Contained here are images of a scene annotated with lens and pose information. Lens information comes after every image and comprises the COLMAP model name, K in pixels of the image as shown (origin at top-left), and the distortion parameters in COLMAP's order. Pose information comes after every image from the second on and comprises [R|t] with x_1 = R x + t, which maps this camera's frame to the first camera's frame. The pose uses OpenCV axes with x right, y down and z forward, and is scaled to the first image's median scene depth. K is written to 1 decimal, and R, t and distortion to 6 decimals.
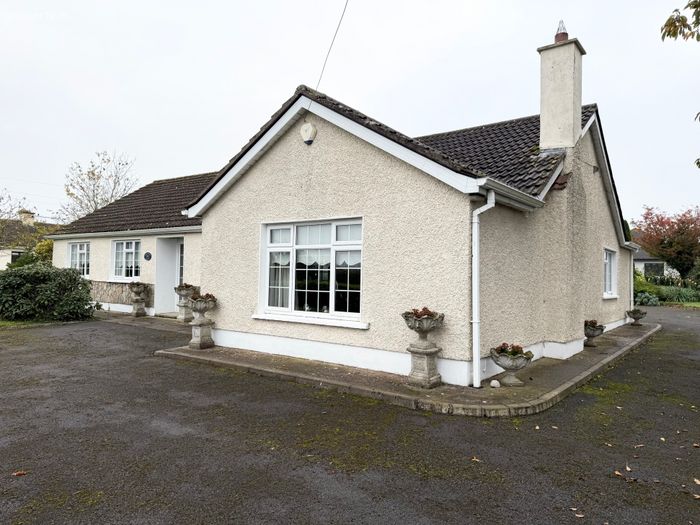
lens RADIAL K [[471.3, 0, 349.8], [0, 471.3, 266.3], [0, 0, 1]] dist [-0.010721, -0.002871]
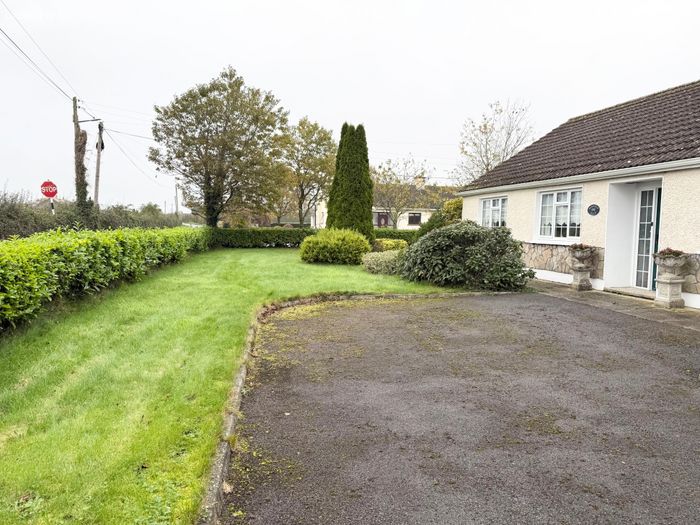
lens RADIAL K [[471.3, 0, 349.2], [0, 471.3, 260.7], [0, 0, 1]] dist [-0.010721, -0.002871]
pose [[0.741292, 0.036739, -0.670176, -0.218648], [0.015592, 0.997289, 0.071918, -0.000337], [0.671001, -0.063762, 0.738710, 0.192024]]
